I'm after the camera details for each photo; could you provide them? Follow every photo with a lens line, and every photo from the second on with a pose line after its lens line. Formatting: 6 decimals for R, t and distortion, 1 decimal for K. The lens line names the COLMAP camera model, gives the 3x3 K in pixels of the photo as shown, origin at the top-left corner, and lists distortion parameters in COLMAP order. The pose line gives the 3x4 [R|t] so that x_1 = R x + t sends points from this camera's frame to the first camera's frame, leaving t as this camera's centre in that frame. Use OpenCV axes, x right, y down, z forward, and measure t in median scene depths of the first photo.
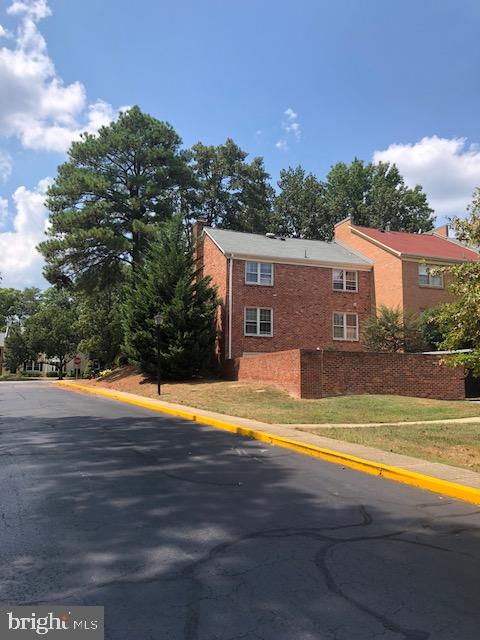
lens RADIAL K [[524.1, 0, 238.8], [0, 524.1, 317.9], [0, 0, 1]] dist [0.048247, -0.053381]
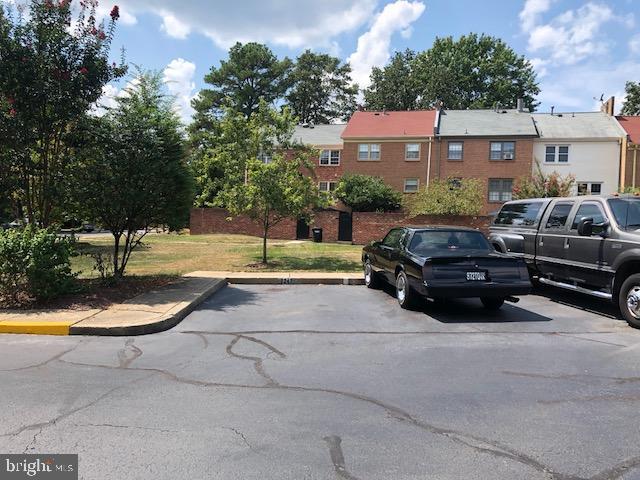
lens RADIAL K [[524.1, 0, 317.3], [0, 524.1, 242.1], [0, 0, 1]] dist [0.048247, -0.053381]
pose [[0.833243, 0.028601, -0.552167, 0.984711], [0.038651, 0.993205, 0.109771, -0.004021], [0.551554, -0.112808, 0.826476, -0.181568]]
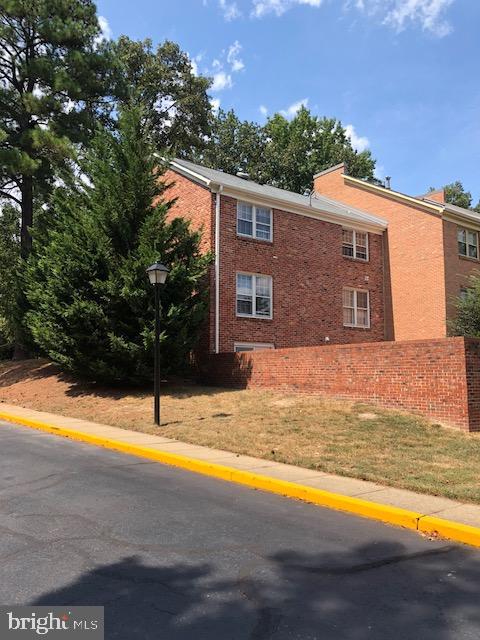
lens RADIAL K [[524.1, 0, 244.2], [0, 524.1, 322.5], [0, 0, 1]] dist [0.048247, -0.053381]
pose [[0.951163, 0.022153, 0.307893, -0.170879], [-0.030197, 0.999315, 0.021384, 0.026464], [-0.307209, -0.029637, 0.951181, 0.375301]]
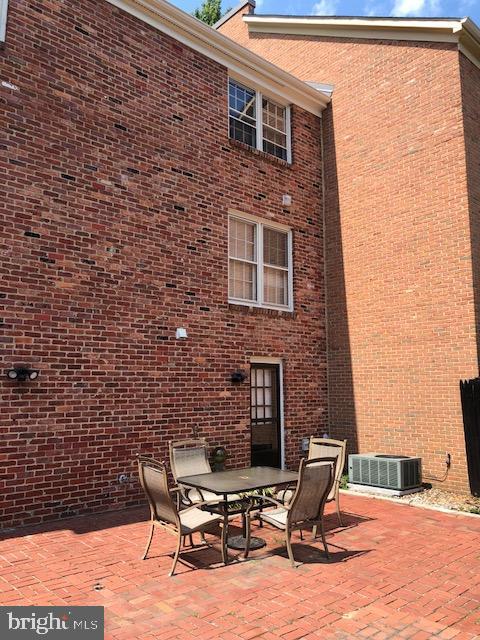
lens RADIAL K [[524.1, 0, 244.3], [0, 524.1, 311.8], [0, 0, 1]] dist [0.048247, -0.053381]
pose [[0.913214, 0.042146, 0.405295, 0.072521], [-0.035092, 0.999076, -0.024825, 0.054684], [-0.405966, 0.008448, 0.913849, 0.750634]]
